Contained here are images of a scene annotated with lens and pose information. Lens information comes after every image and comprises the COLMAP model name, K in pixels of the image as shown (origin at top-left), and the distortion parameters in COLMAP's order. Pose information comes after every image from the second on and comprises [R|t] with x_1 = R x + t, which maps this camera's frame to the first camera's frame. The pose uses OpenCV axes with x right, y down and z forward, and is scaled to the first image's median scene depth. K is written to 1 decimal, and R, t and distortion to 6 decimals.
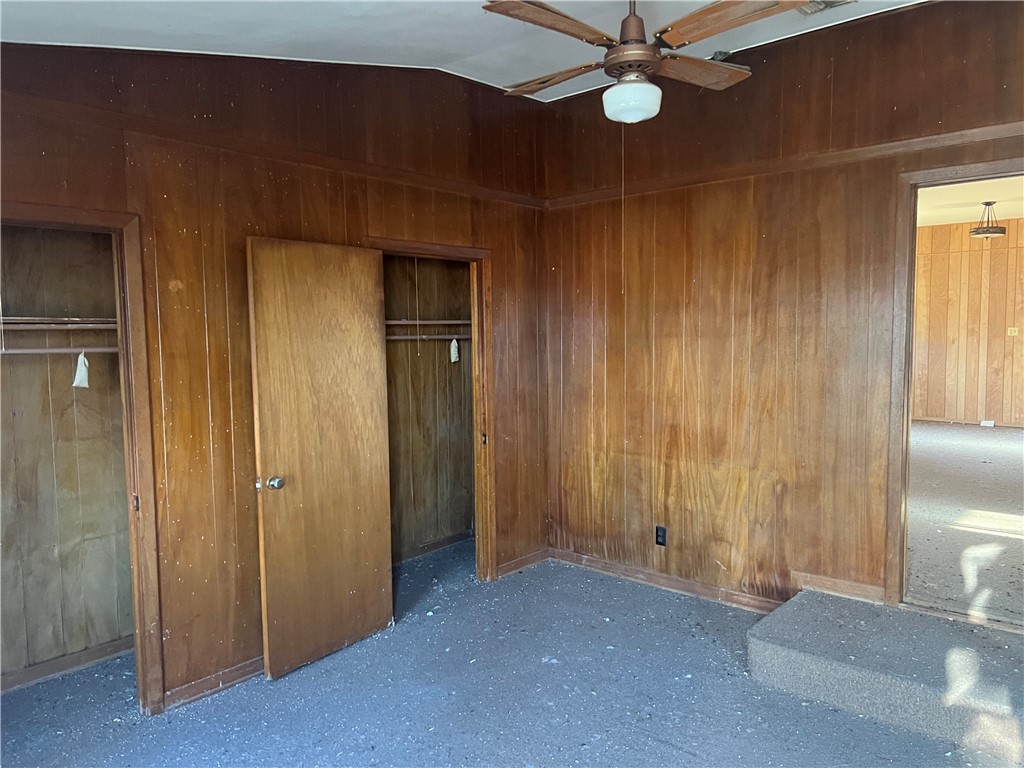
lens RADIAL K [[768.2, 0, 514.5], [0, 768.2, 391.1], [0, 0, 1]] dist [0.037470, -0.024943]
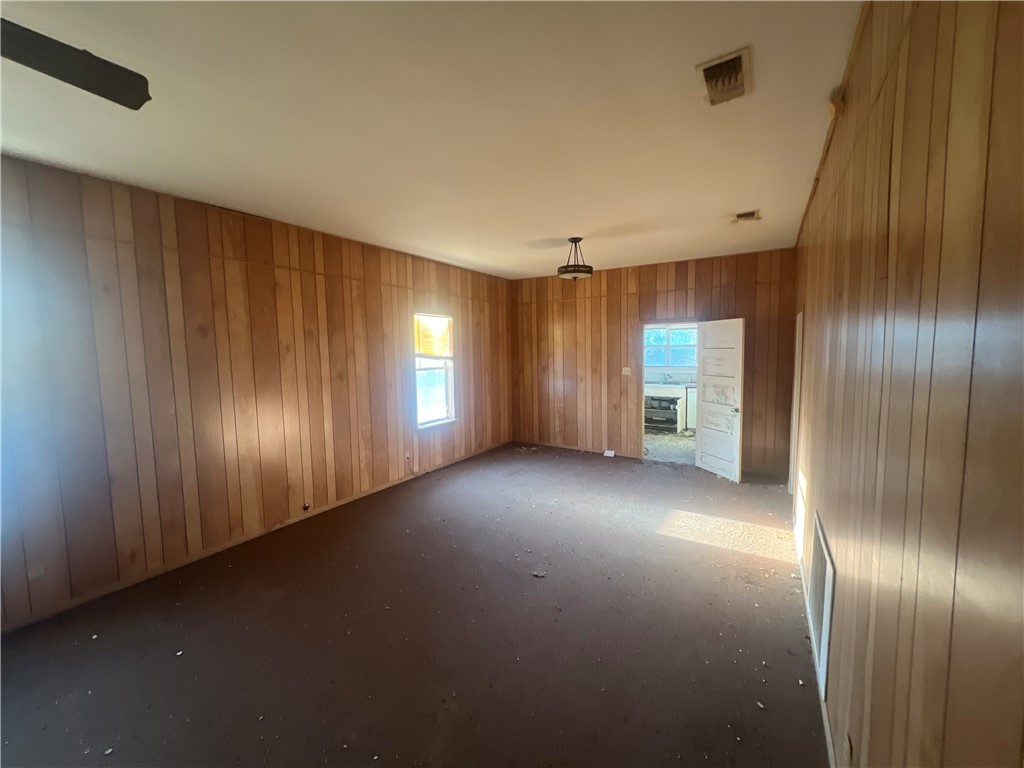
lens RADIAL K [[408.9, 0, 502.1], [0, 408.9, 381.7], [0, 0, 1]] dist [-0.007297, 0.001928]
pose [[0.987600, -0.020168, 0.155688, 0.937194], [0.019501, 0.999793, 0.005808, -0.169965], [-0.155773, -0.002700, 0.987789, 1.136927]]
